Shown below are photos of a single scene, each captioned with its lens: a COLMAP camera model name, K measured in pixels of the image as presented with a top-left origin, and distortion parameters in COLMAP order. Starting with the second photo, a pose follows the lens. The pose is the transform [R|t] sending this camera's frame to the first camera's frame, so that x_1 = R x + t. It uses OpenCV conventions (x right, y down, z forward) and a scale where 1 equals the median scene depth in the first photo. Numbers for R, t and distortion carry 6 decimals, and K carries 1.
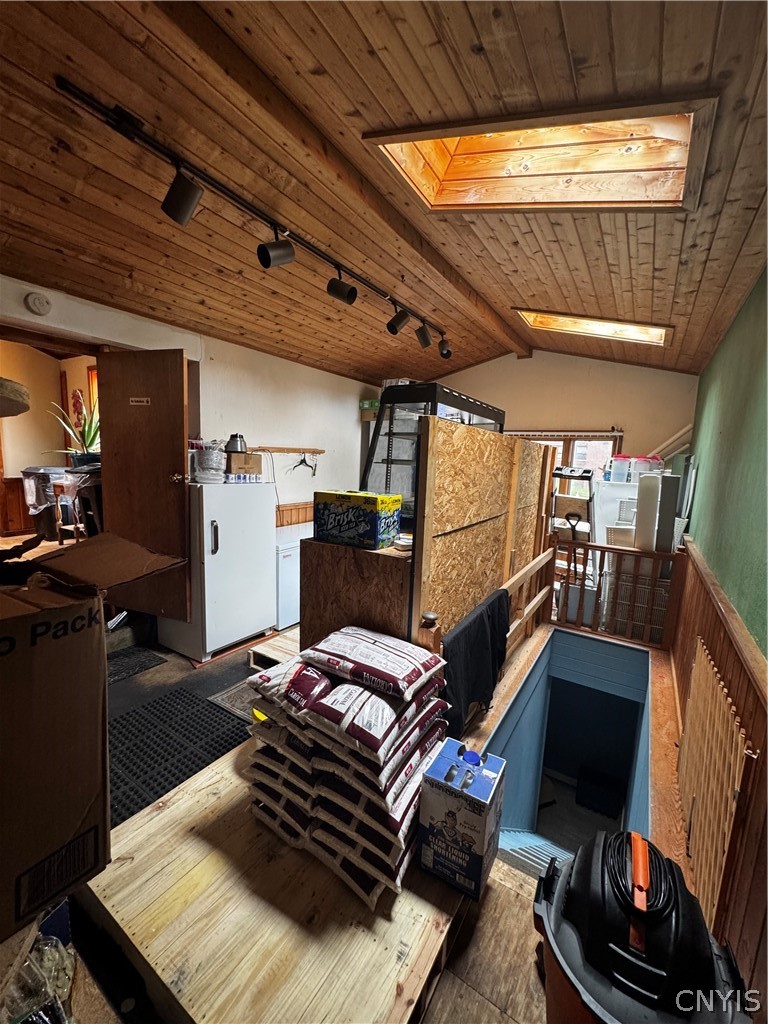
lens RADIAL K [[408.7, 0, 385.5], [0, 408.7, 515.2], [0, 0, 1]] dist [-0.005553, 0.001198]
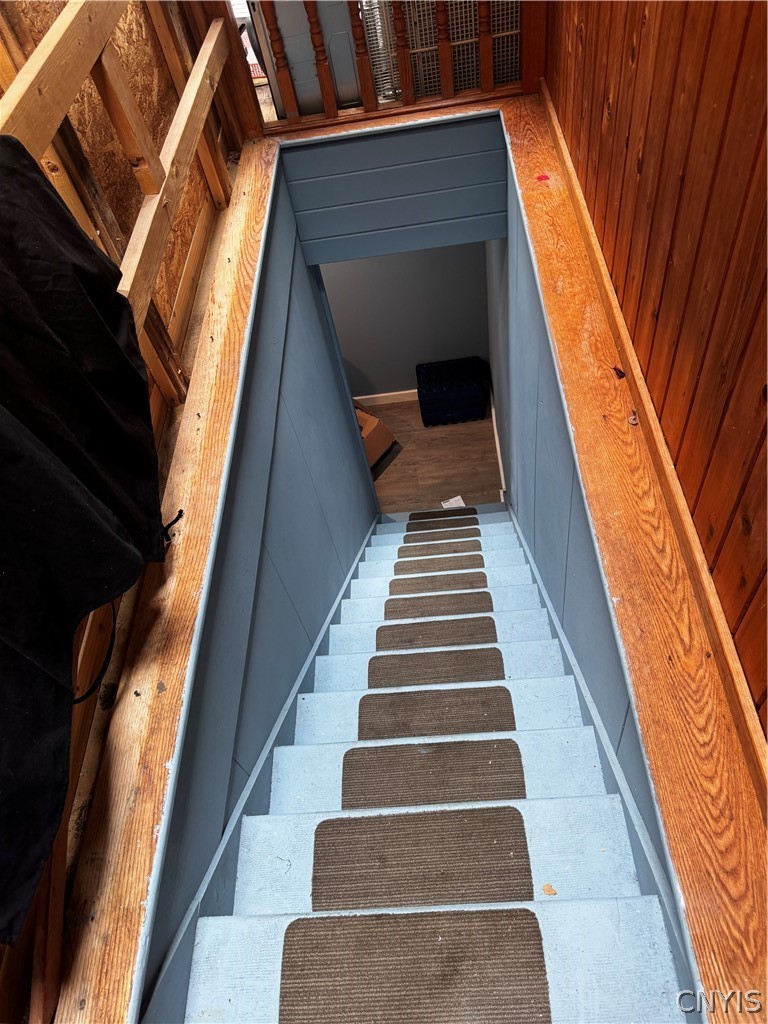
lens RADIAL K [[727.4, 0, 389.5], [0, 727.4, 509.3], [0, 0, 1]] dist [0.000810, -0.000624]
pose [[0.820578, -0.532883, 0.206608, 0.200680], [0.251105, 0.660880, 0.707237, 0.060573], [-0.513417, -0.528463, 0.676114, 0.360818]]
